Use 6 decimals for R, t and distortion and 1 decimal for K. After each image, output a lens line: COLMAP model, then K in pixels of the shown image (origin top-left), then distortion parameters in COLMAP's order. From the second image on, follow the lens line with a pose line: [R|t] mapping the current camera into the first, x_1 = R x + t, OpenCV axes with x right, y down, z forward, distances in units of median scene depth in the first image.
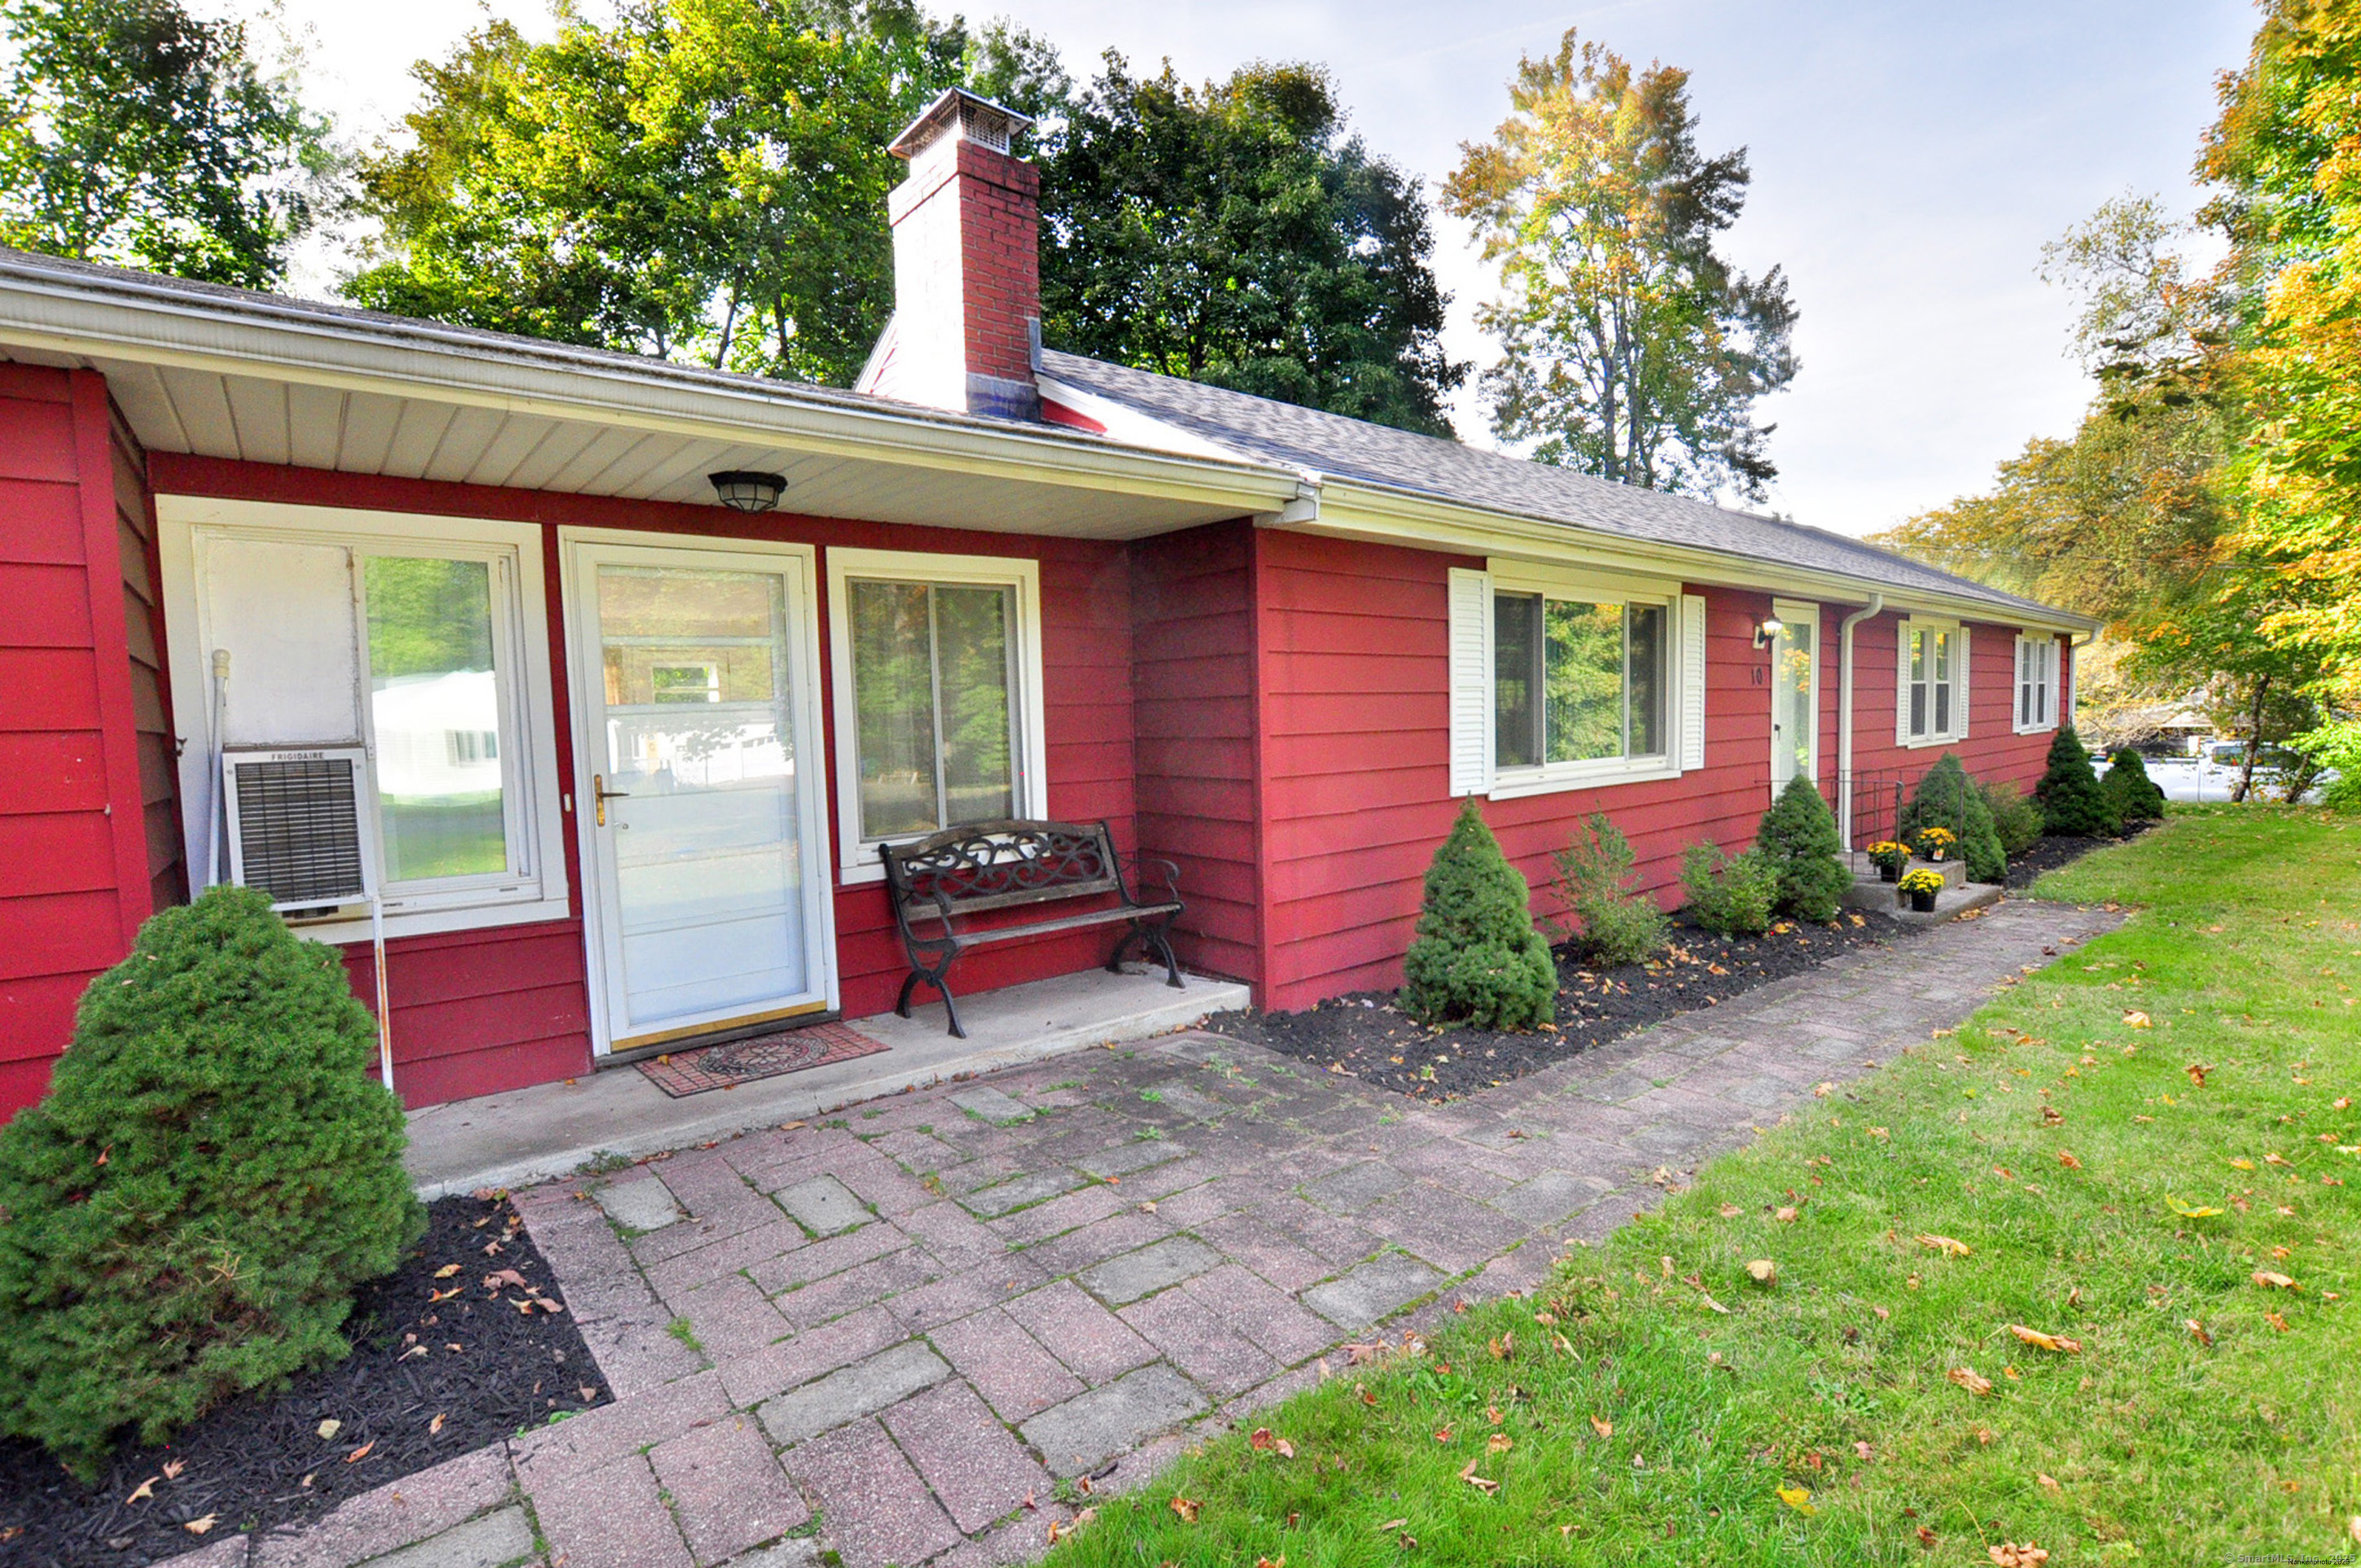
lens RADIAL K [[1045.8, 0, 1183.6], [0, 1045.8, 796.4], [0, 0, 1]] dist [-0.035584, 0.003250]
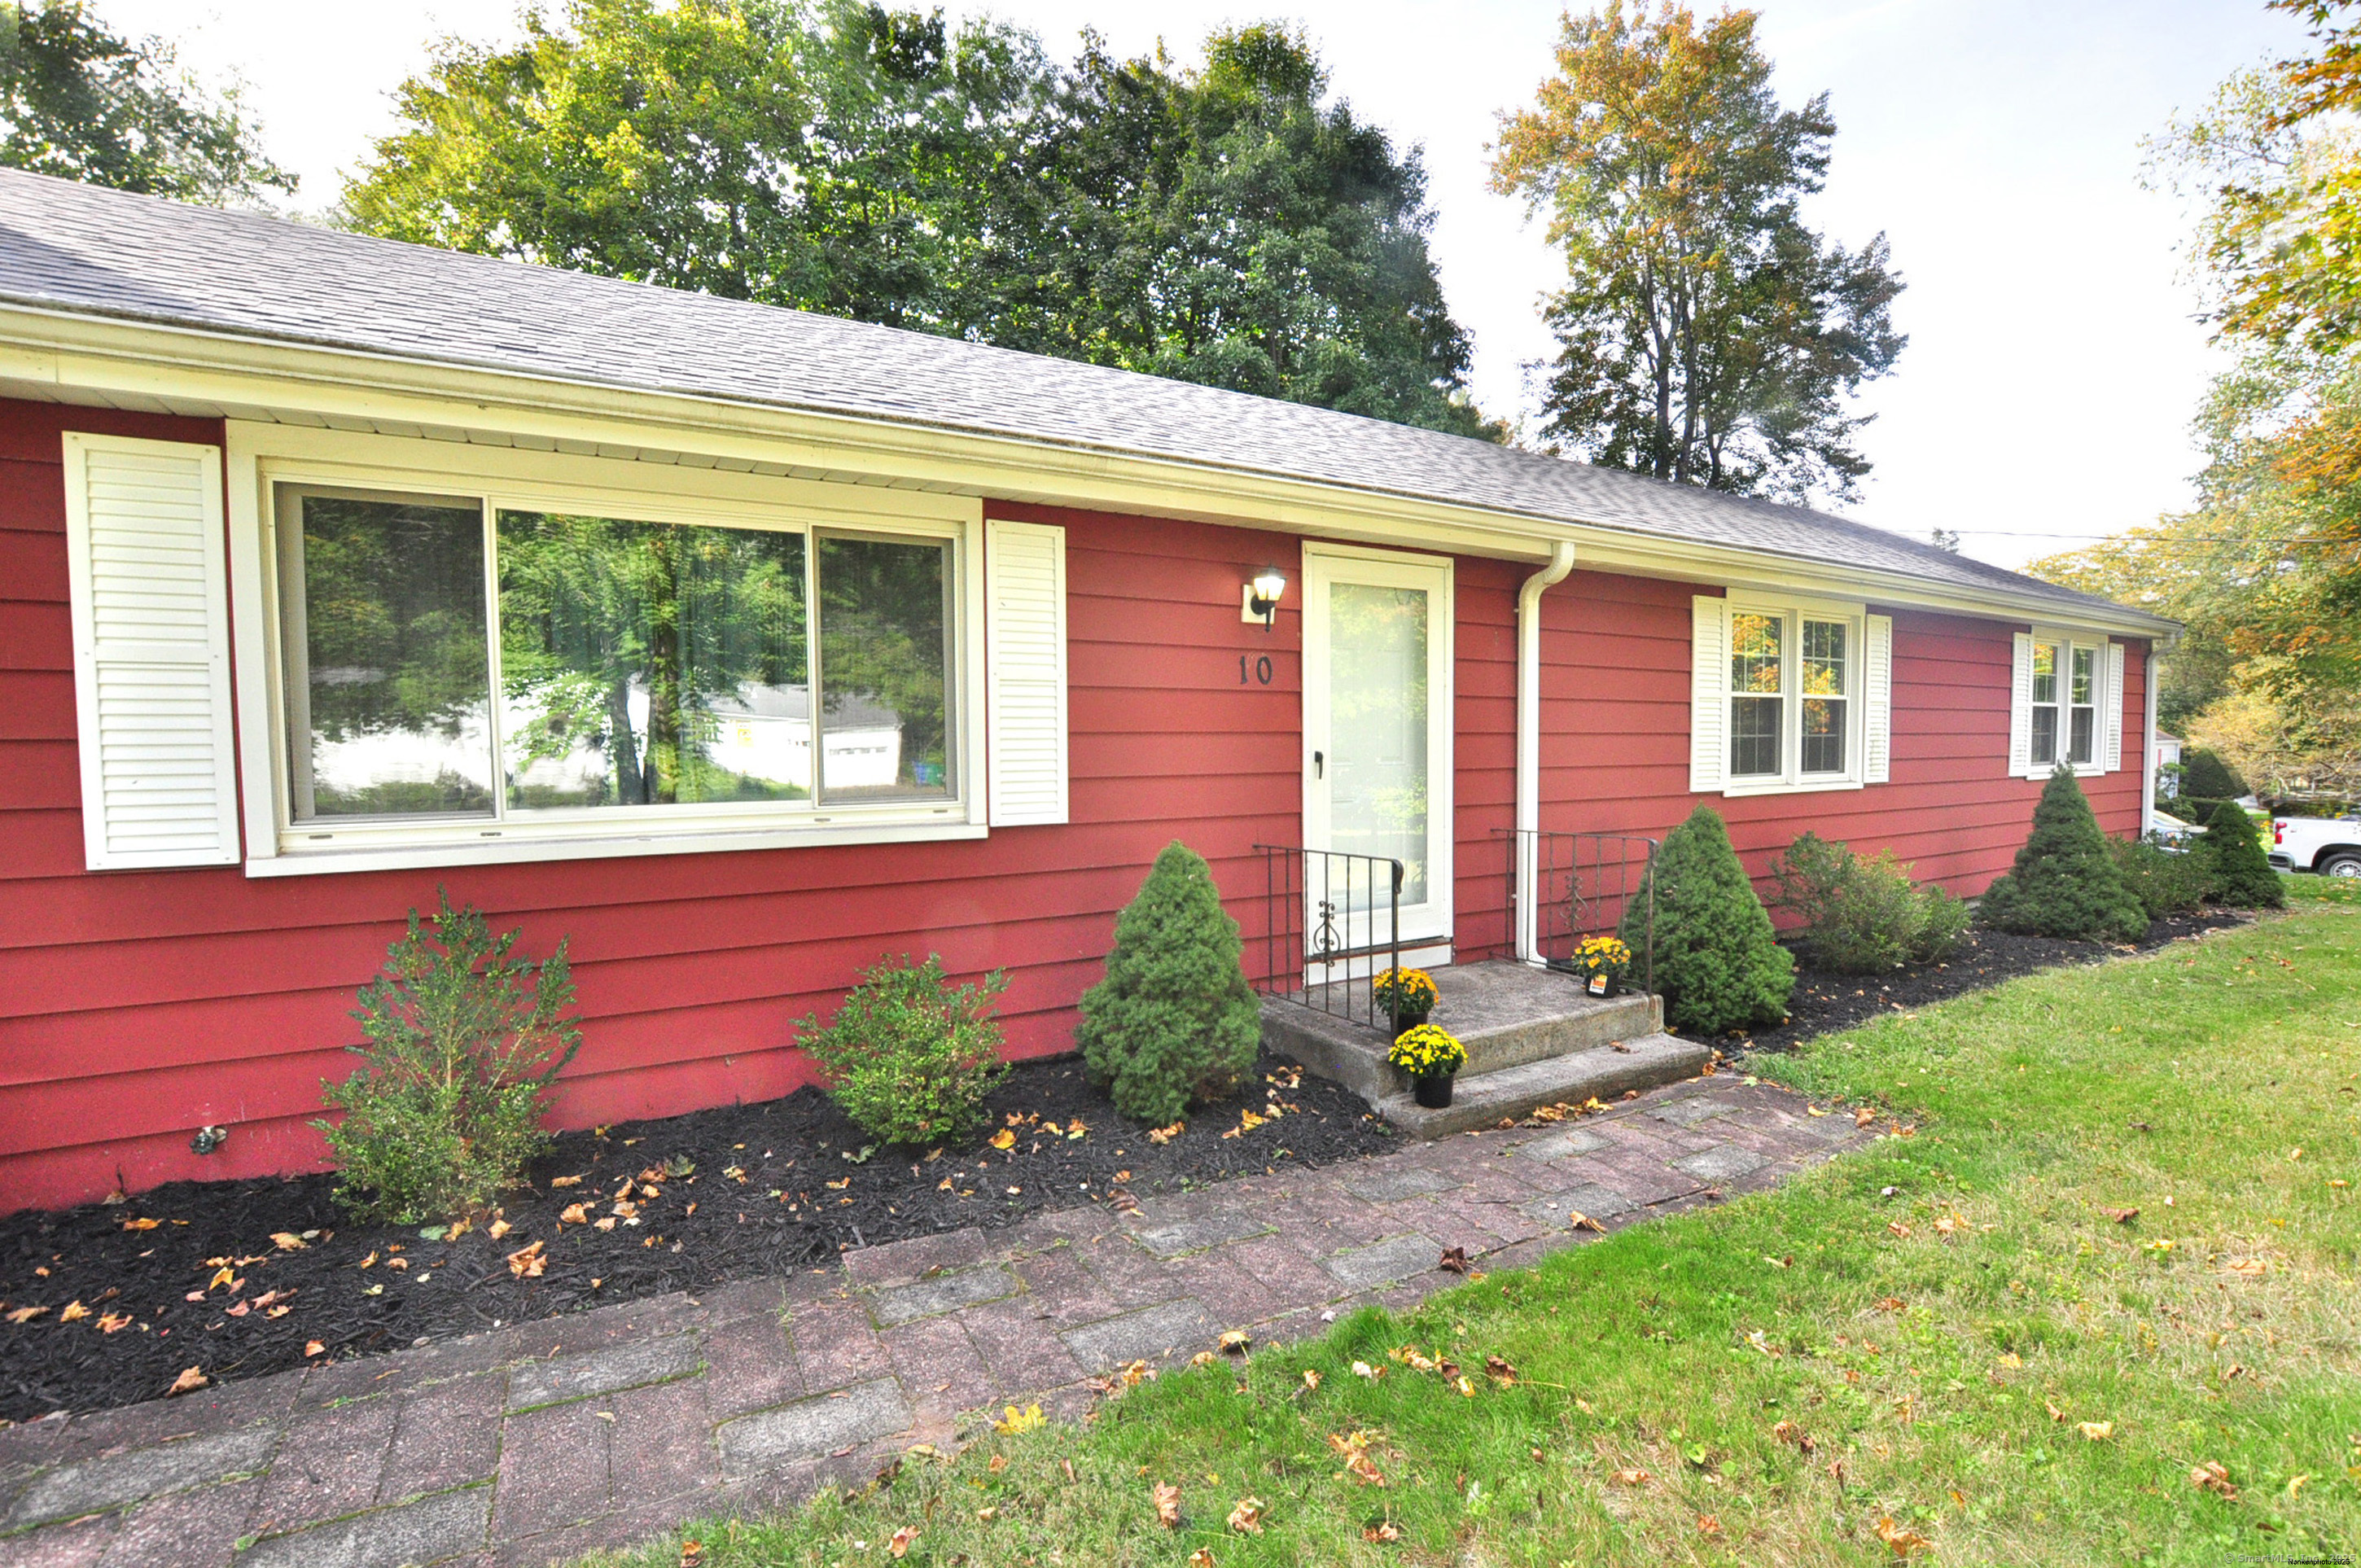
lens RADIAL K [[1045.8, 0, 1175.8], [0, 1045.8, 786.2], [0, 0, 1]] dist [-0.035584, 0.003250]
pose [[0.989654, 0.026469, -0.141009, 0.138500], [-0.031166, 0.999027, -0.031206, -0.006838], [0.140046, 0.035278, 0.989516, 0.093300]]
